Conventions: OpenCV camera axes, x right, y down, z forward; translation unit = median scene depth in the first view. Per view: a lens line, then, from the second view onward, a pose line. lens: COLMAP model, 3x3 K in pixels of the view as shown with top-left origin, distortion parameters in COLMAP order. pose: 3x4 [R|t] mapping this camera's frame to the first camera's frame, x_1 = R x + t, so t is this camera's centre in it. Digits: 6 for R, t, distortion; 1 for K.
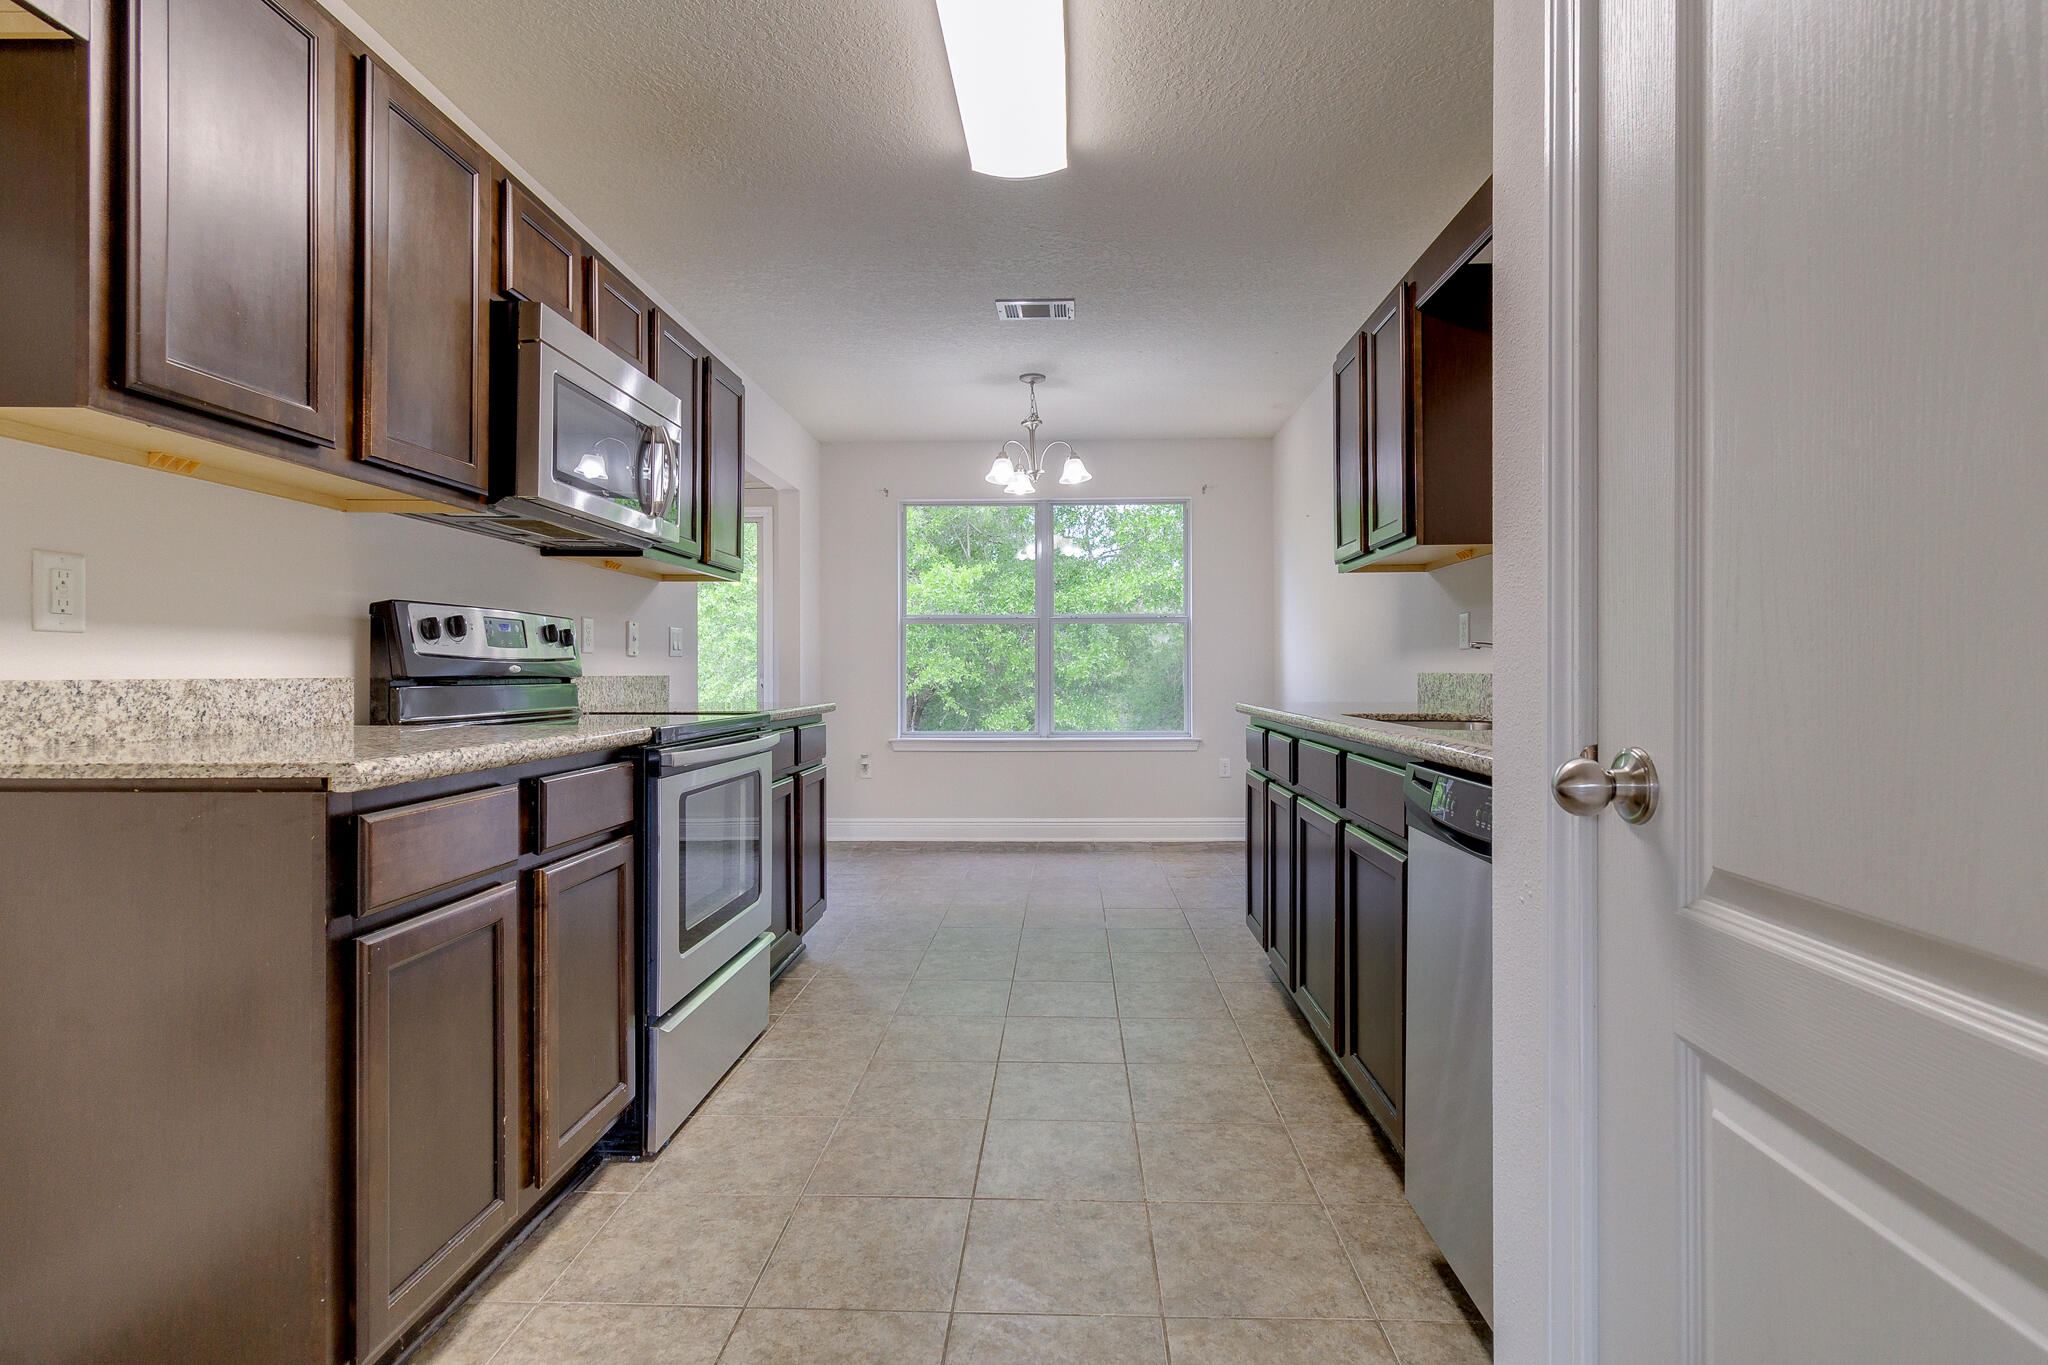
lens RADIAL K [[983.3, 0, 989.4], [0, 983.3, 663.0], [0, 0, 1]] dist [0.003295, 0.000729]
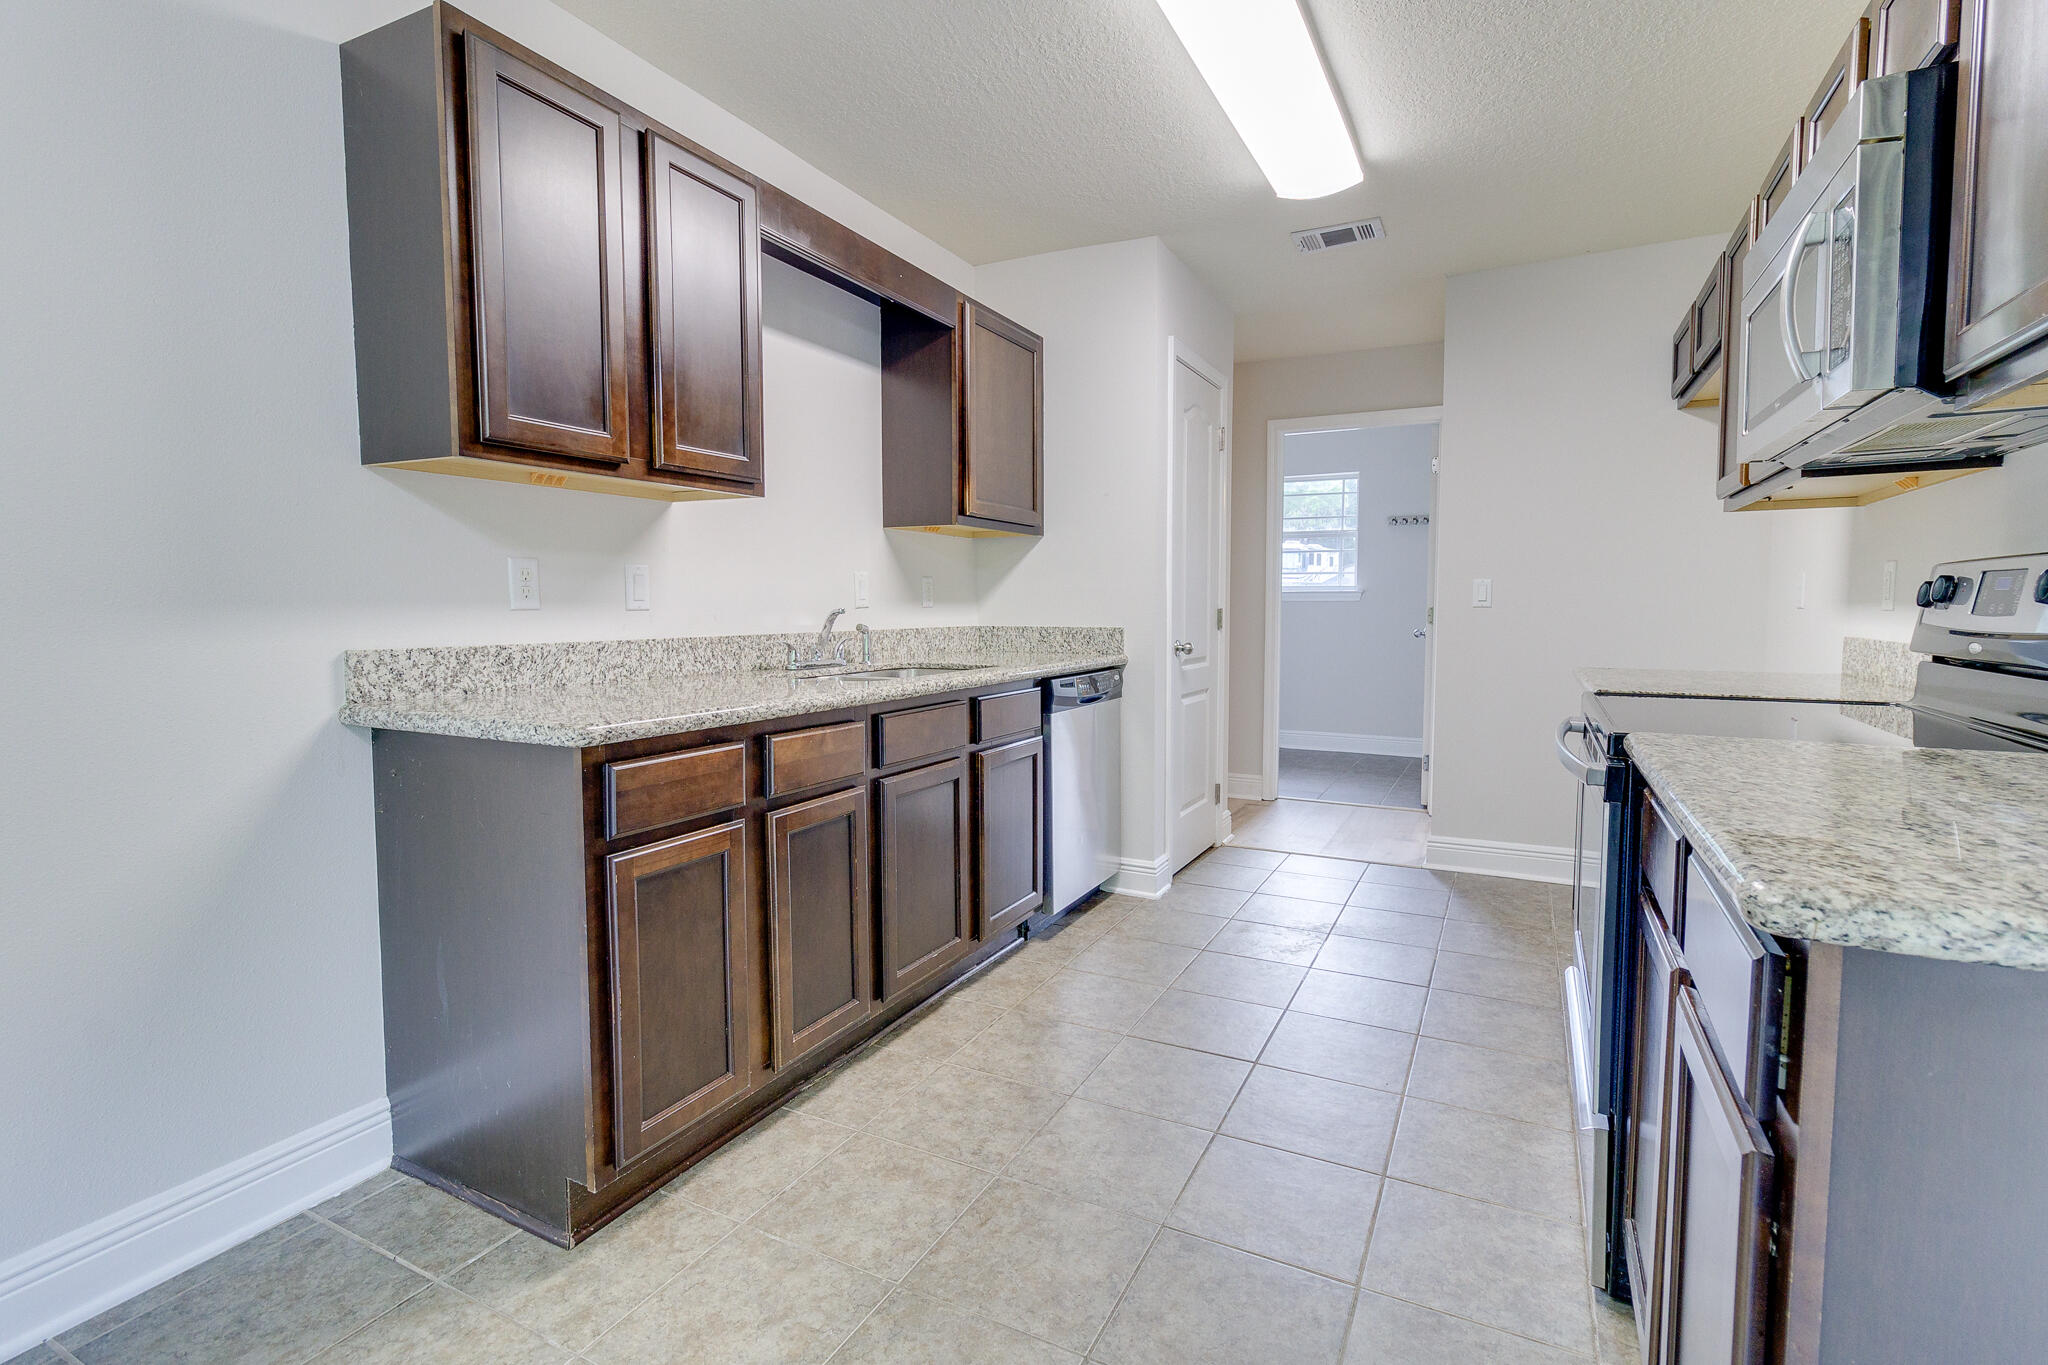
lens RADIAL K [[983.3, 0, 1004.7], [0, 983.3, 663.5], [0, 0, 1]] dist [0.003295, 0.000729]
pose [[-0.917619, -0.034733, 0.395941, -0.108091], [-0.012061, 0.998149, 0.059609, -0.019392], [-0.397279, 0.049923, -0.916339, 1.408472]]
